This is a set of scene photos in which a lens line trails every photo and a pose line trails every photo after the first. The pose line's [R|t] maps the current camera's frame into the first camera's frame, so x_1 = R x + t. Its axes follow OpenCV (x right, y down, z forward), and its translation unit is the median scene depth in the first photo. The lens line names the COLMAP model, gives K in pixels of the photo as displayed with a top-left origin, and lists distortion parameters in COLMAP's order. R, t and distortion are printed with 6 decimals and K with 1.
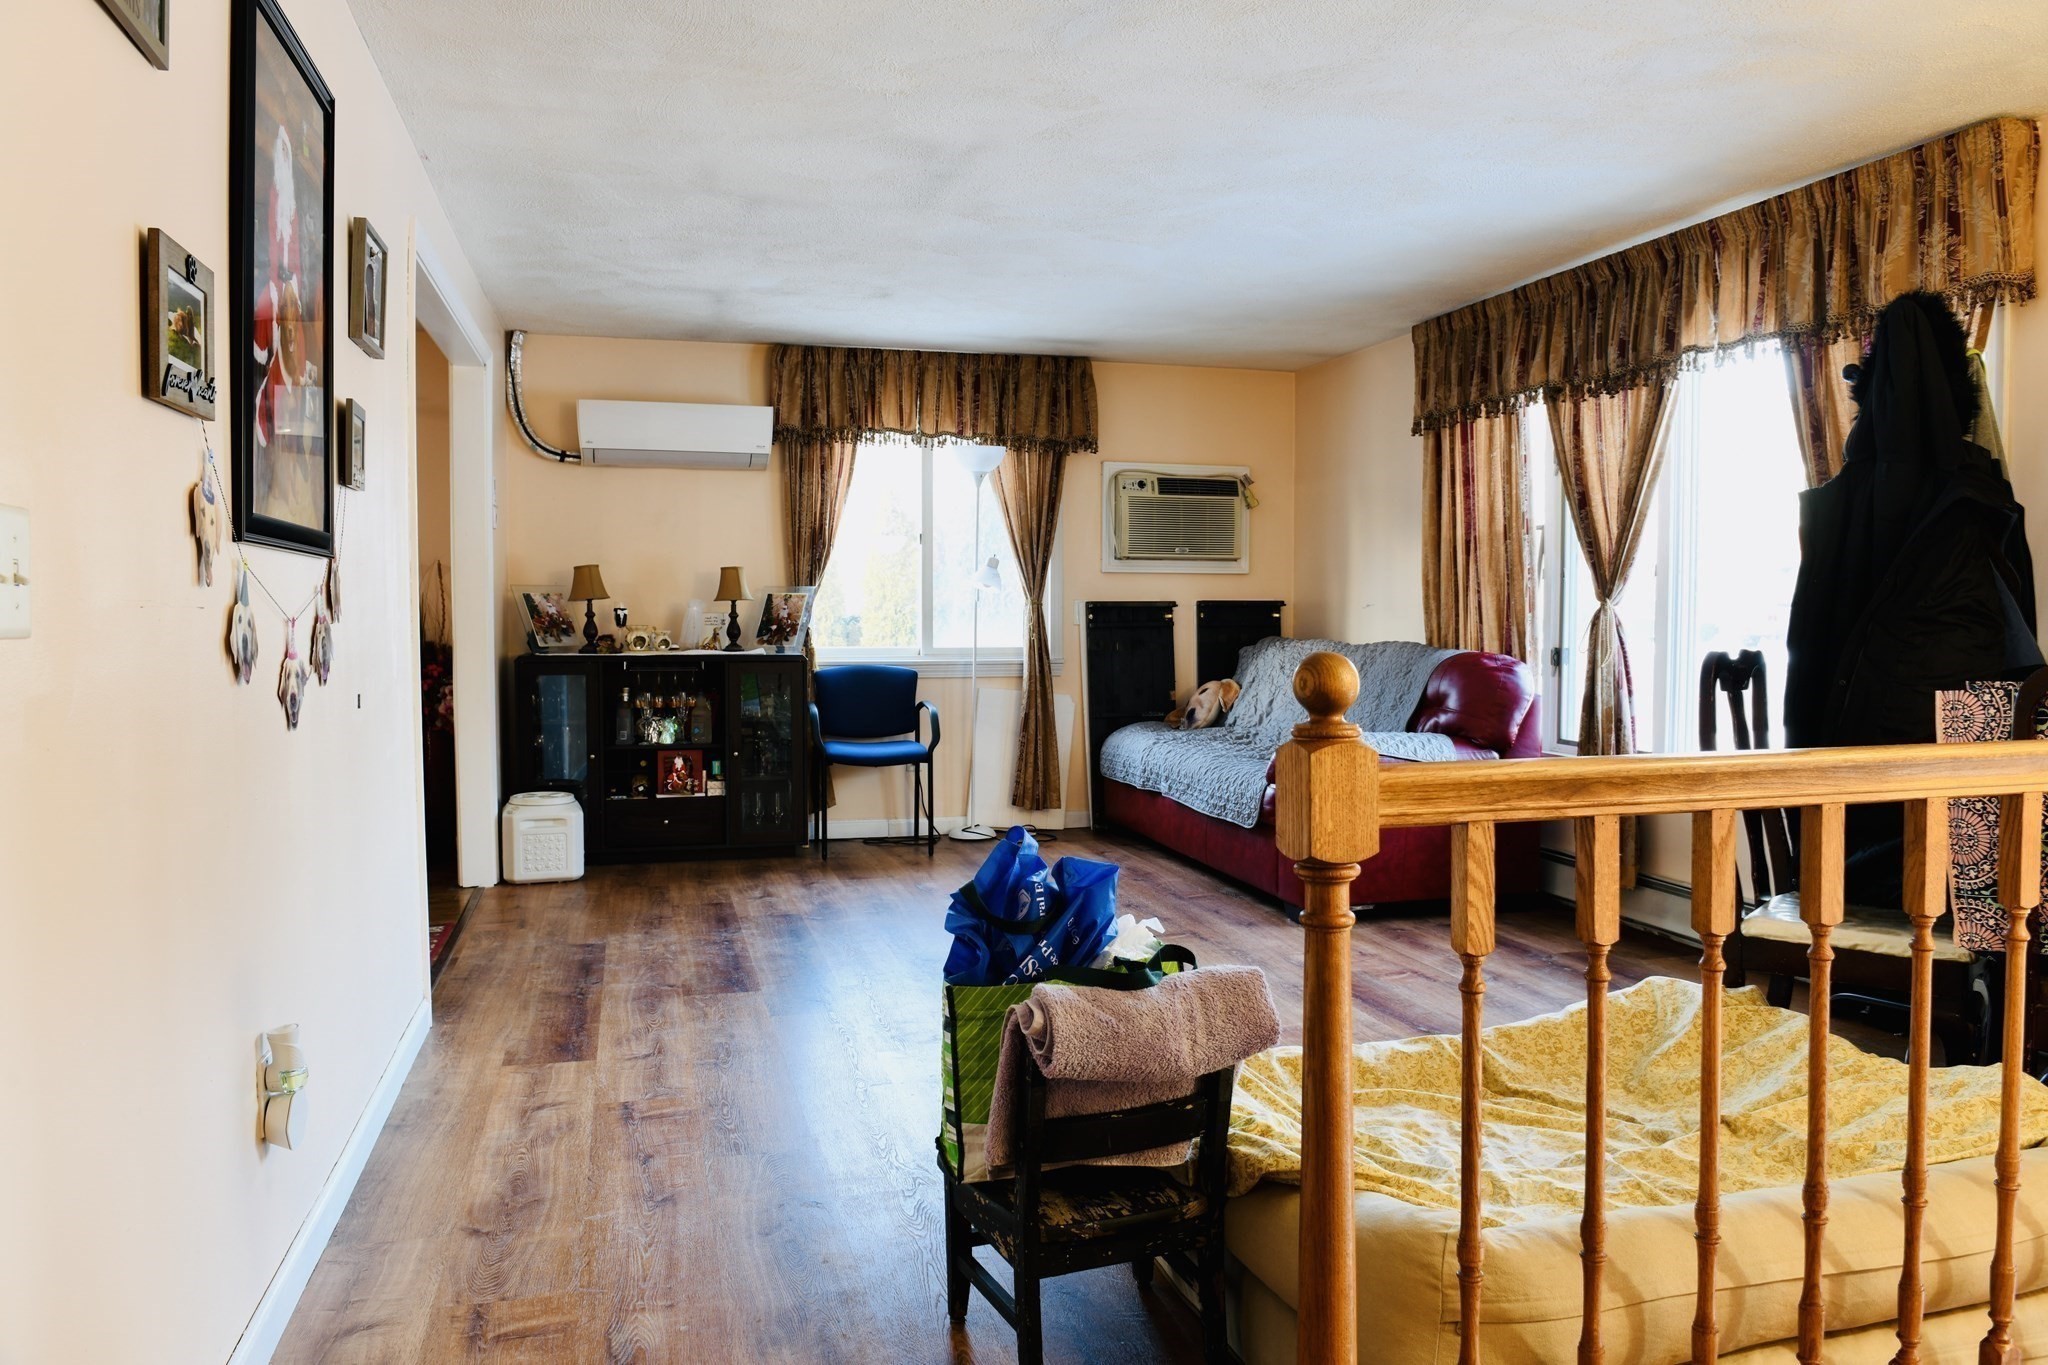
lens RADIAL K [[1408.7, 0, 1030.7], [0, 1408.7, 673.5], [0, 0, 1]] dist [-0.035566, -0.009243]
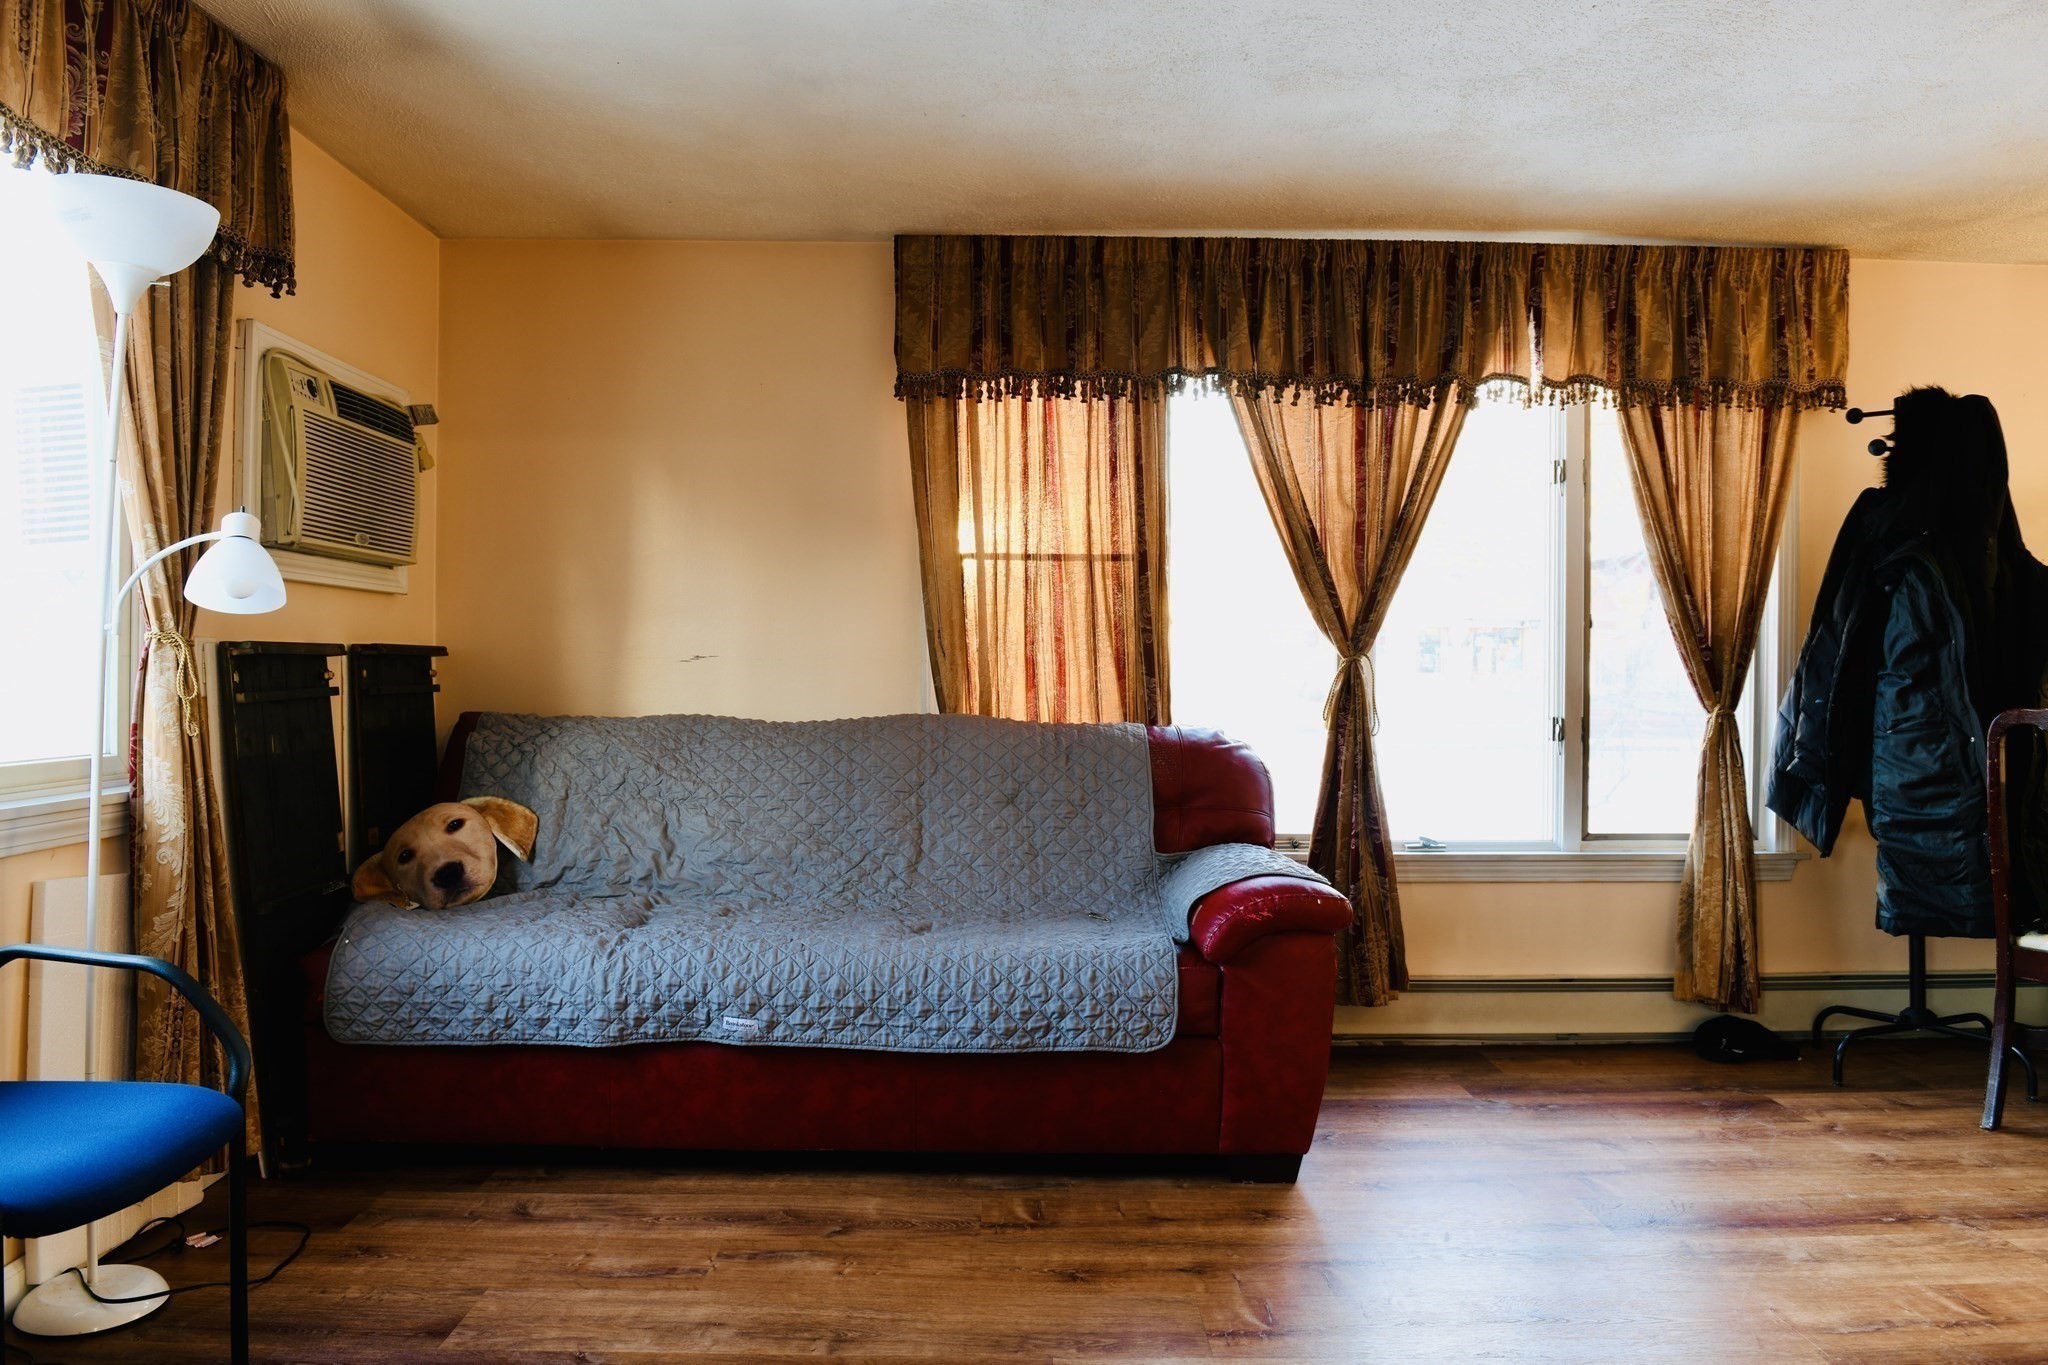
lens RADIAL K [[1408.7, 0, 1023.5], [0, 1408.7, 669.2], [0, 0, 1]] dist [-0.035566, -0.009243]
pose [[0.266121, 0.004884, 0.963927, -0.655944], [0.039225, 0.999104, -0.015892, -0.057049], [-0.963141, 0.042039, 0.265691, 1.450438]]
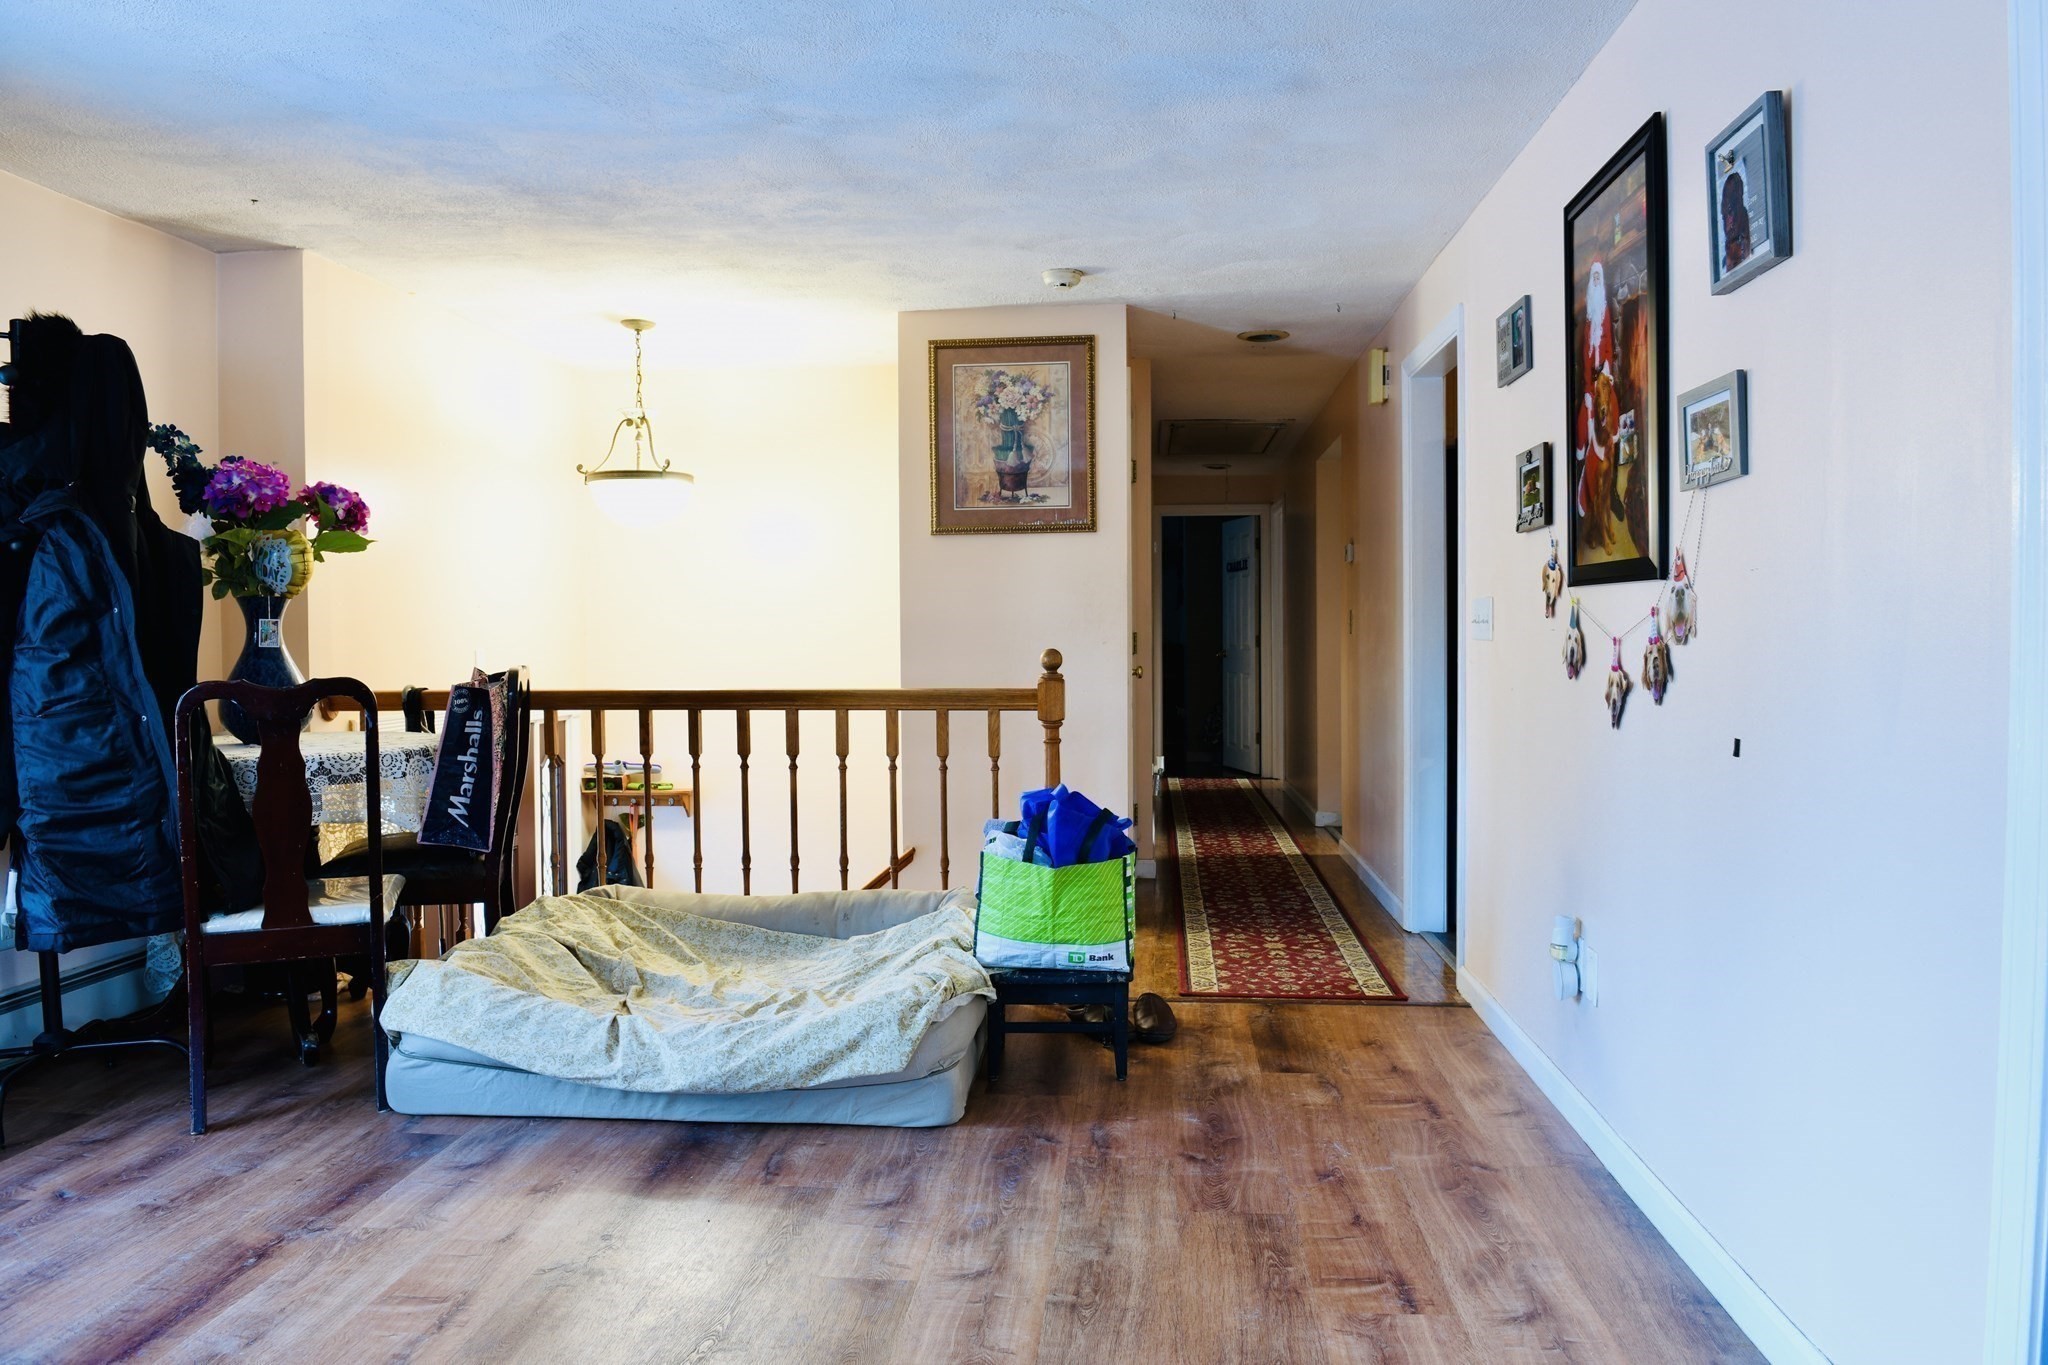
lens RADIAL K [[1408.7, 0, 1025.4], [0, 1408.7, 662.2], [0, 0, 1]] dist [-0.035566, -0.009243]
pose [[-0.934729, -0.002851, 0.355350, -0.355220], [0.021487, 0.997685, 0.064525, -0.079990], [-0.354711, 0.067949, -0.932504, 1.716179]]
